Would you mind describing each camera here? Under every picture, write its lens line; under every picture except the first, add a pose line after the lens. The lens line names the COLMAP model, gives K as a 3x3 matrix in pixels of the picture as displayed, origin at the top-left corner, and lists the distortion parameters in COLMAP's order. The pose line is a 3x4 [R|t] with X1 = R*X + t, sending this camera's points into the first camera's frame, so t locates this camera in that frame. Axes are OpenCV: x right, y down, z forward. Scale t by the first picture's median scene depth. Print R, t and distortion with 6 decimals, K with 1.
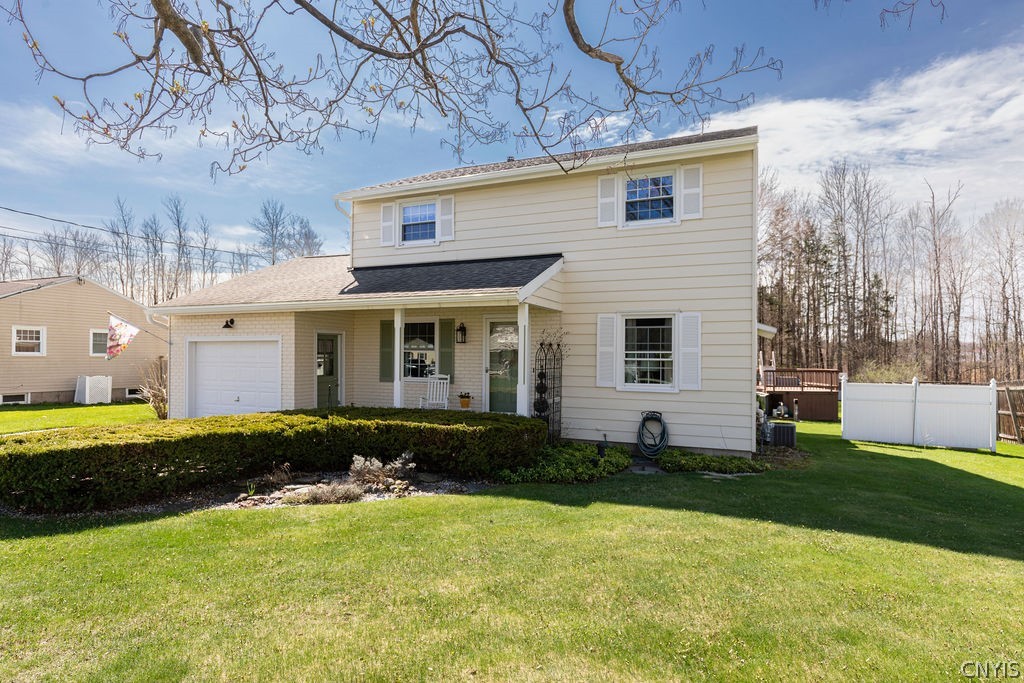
lens RADIAL K [[543.1, 0, 517.8], [0, 543.1, 349.3], [0, 0, 1]] dist [0.010940, -0.001903]
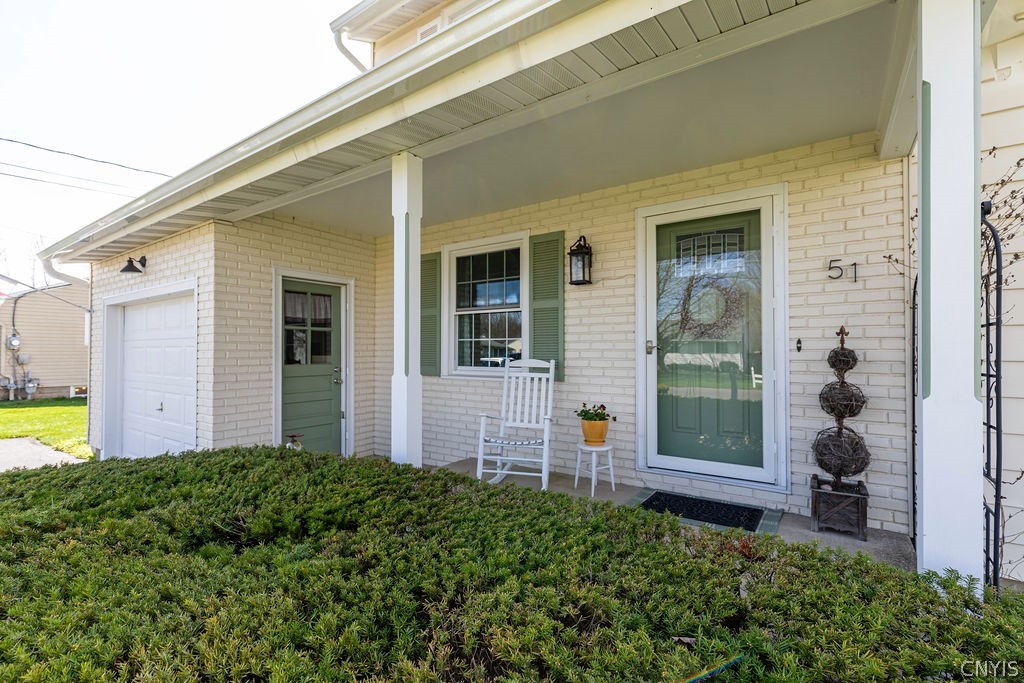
lens RADIAL K [[476.7, 0, 506.2], [0, 476.7, 340.8], [0, 0, 1]] dist [0.011381, -0.000420]
pose [[0.976613, -0.012586, -0.214635, -0.091531], [0.011095, 0.999905, -0.008152, 0.038253], [0.214717, 0.005580, 0.976660, 0.700907]]
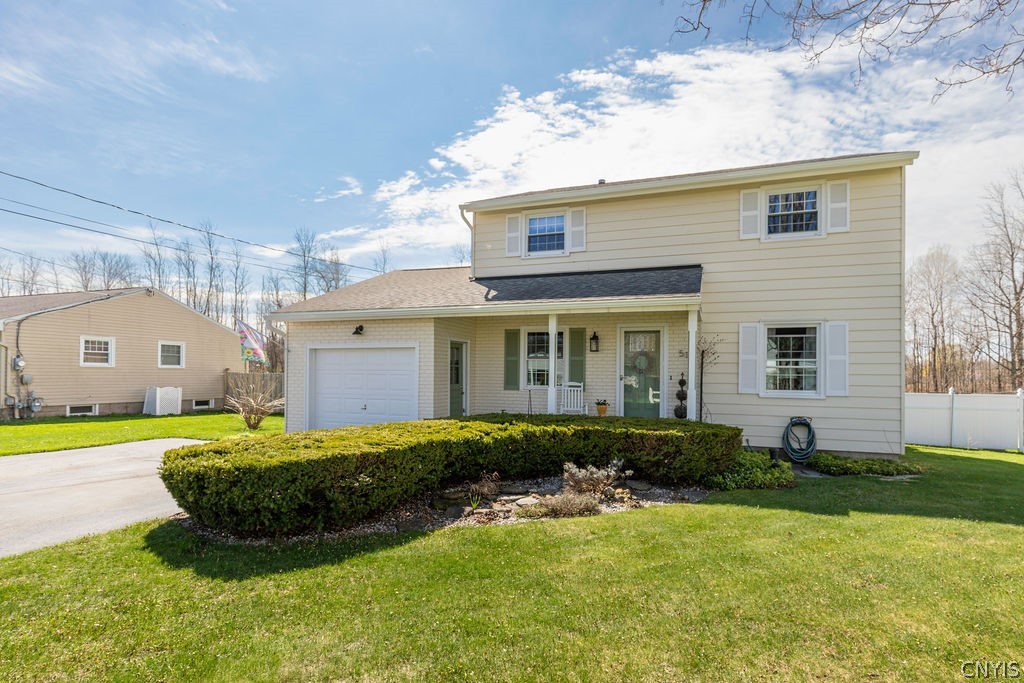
lens RADIAL K [[476.7, 0, 568.9], [0, 476.7, 365.1], [0, 0, 1]] dist [0.011381, -0.000420]
pose [[0.996017, 0.004386, 0.089052, -0.257608], [-0.004030, 0.999983, -0.004176, 0.020203], [-0.089069, 0.003801, 0.996018, 0.123240]]
